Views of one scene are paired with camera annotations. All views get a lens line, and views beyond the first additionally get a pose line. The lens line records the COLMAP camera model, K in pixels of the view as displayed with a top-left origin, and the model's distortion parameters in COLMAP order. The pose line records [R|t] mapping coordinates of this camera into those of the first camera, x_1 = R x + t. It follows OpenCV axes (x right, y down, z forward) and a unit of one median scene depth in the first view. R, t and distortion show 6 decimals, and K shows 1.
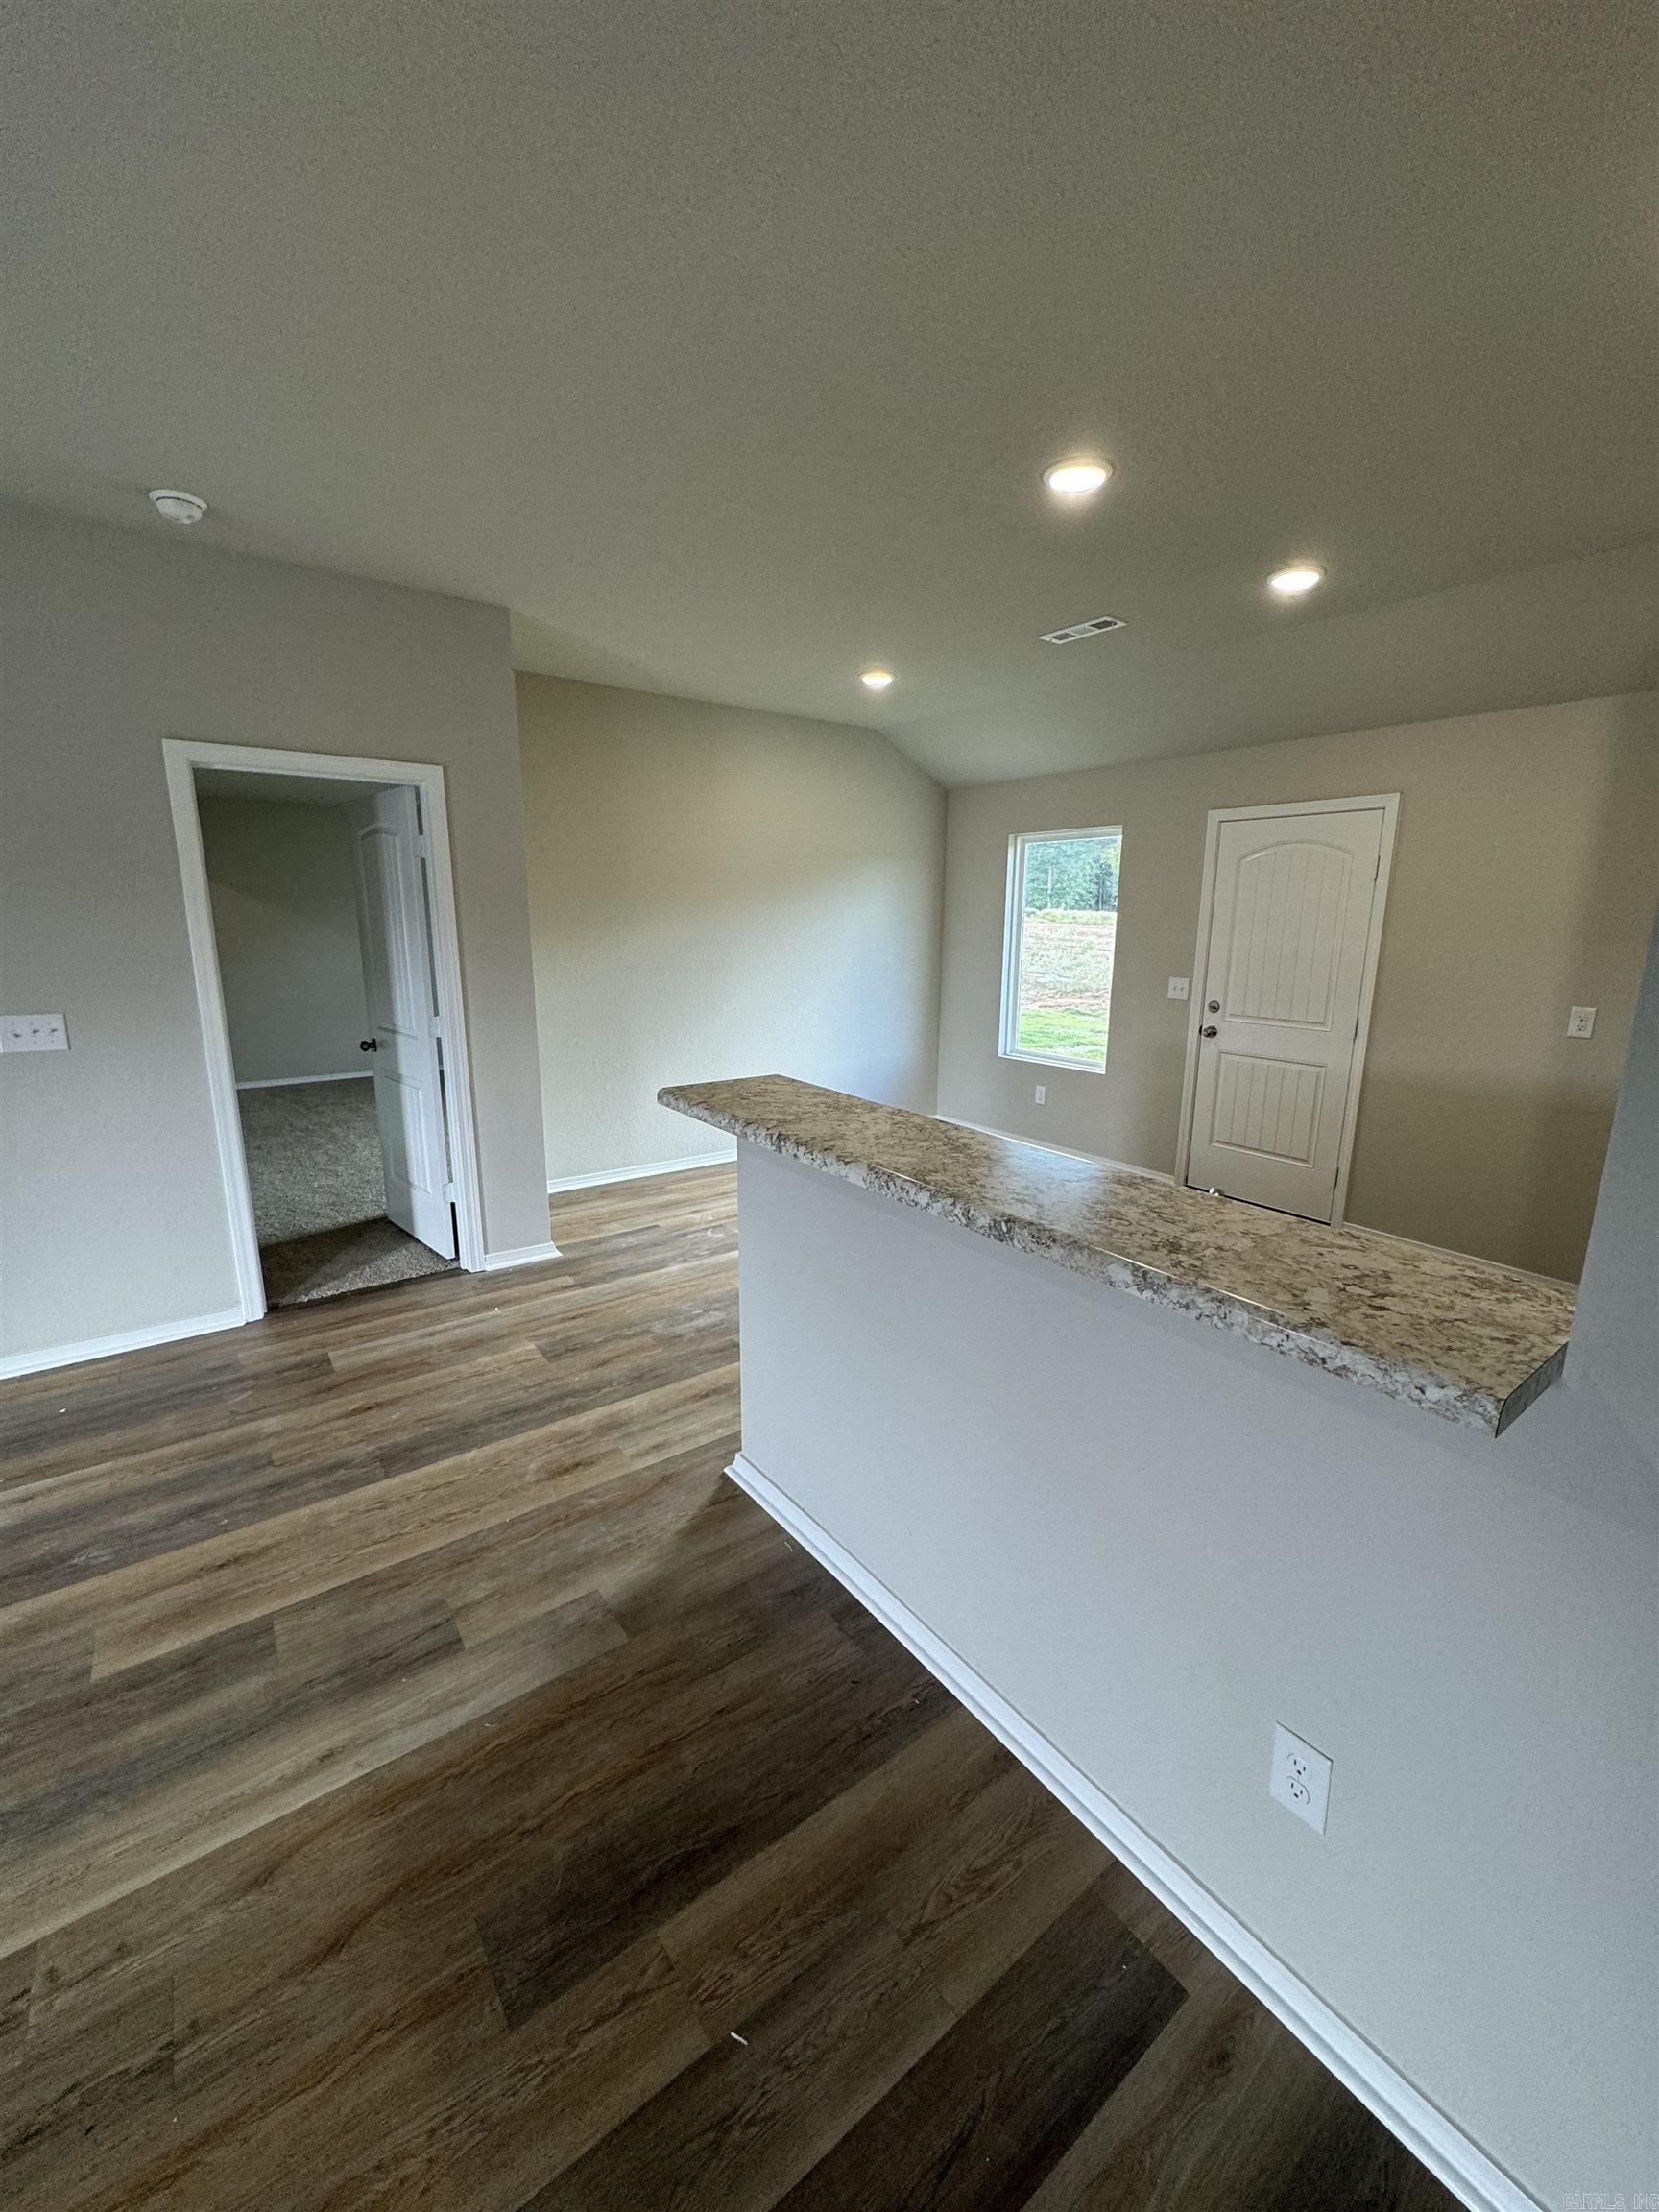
lens RADIAL K [[879.8, 0, 829.5], [0, 879.8, 1106.0], [0, 0, 1]] dist [-0.002678, 0.000463]
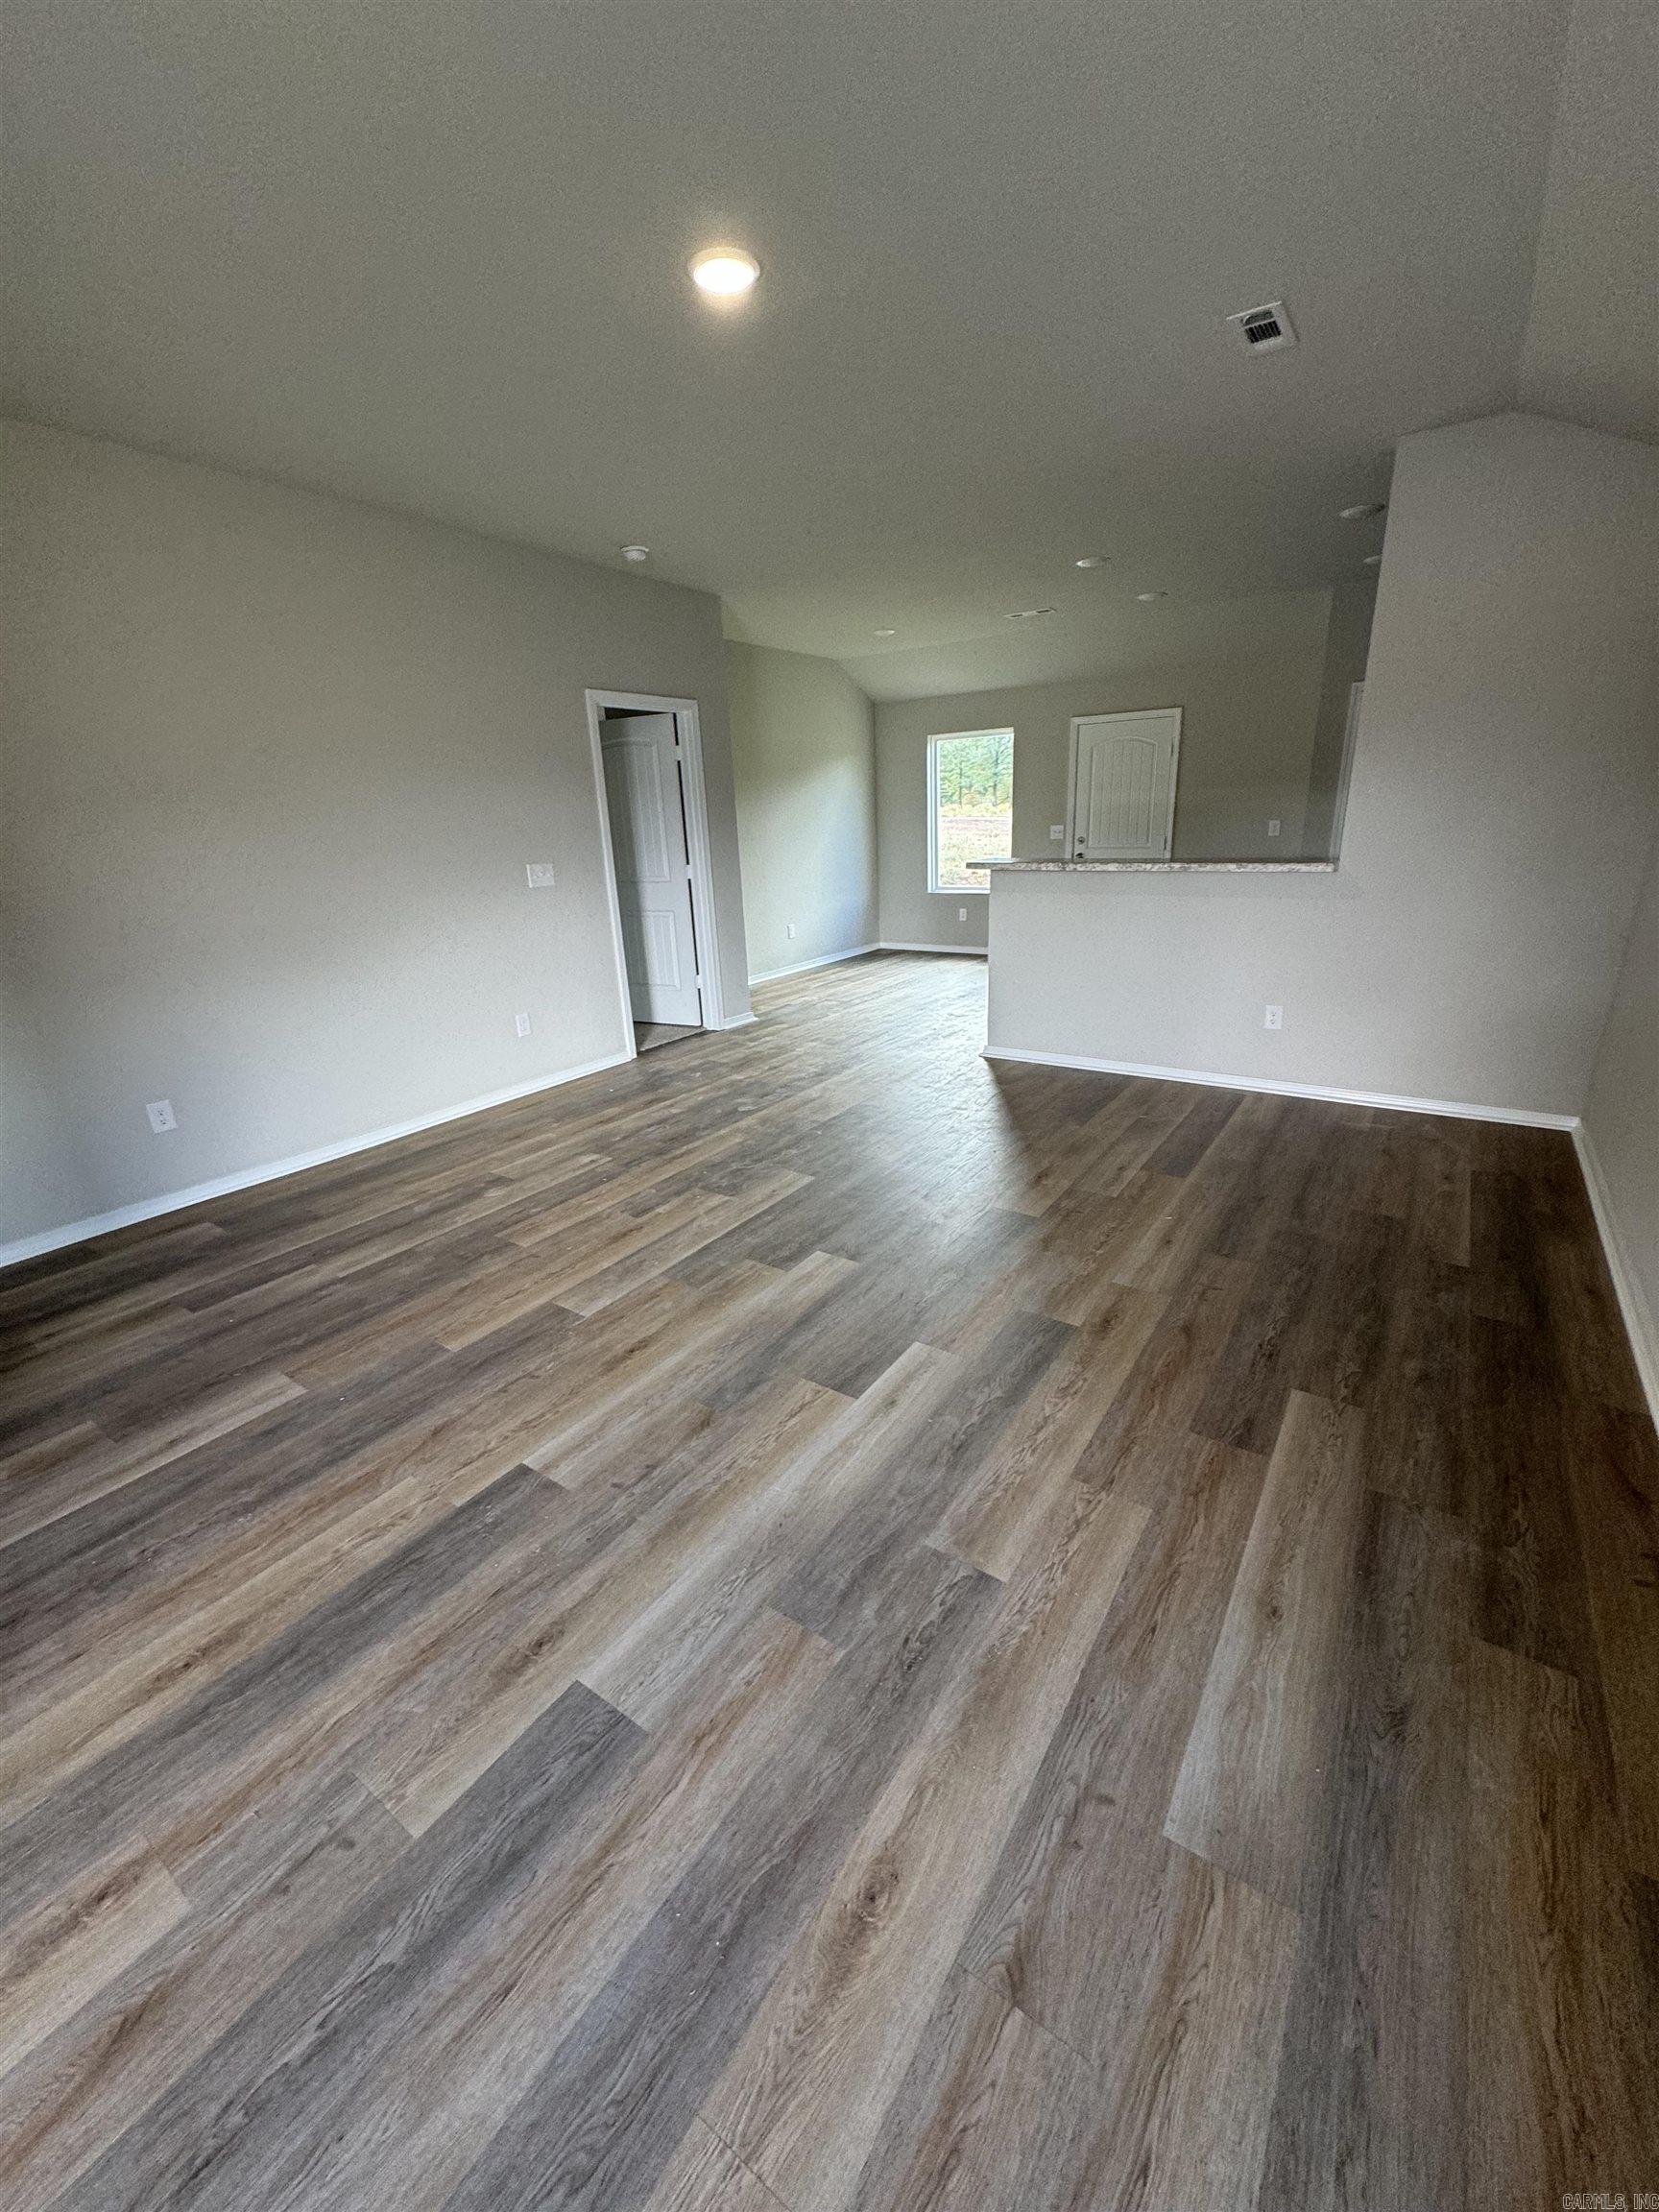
lens RADIAL K [[879.8, 0, 829.5], [0, 879.8, 1106.0], [0, 0, 1]] dist [-0.002678, 0.000463]
pose [[0.945242, -0.145901, 0.291942, -0.734278], [0.114905, 0.986012, 0.120734, 0.161884], [-0.305473, -0.080577, 0.948785, -0.602314]]
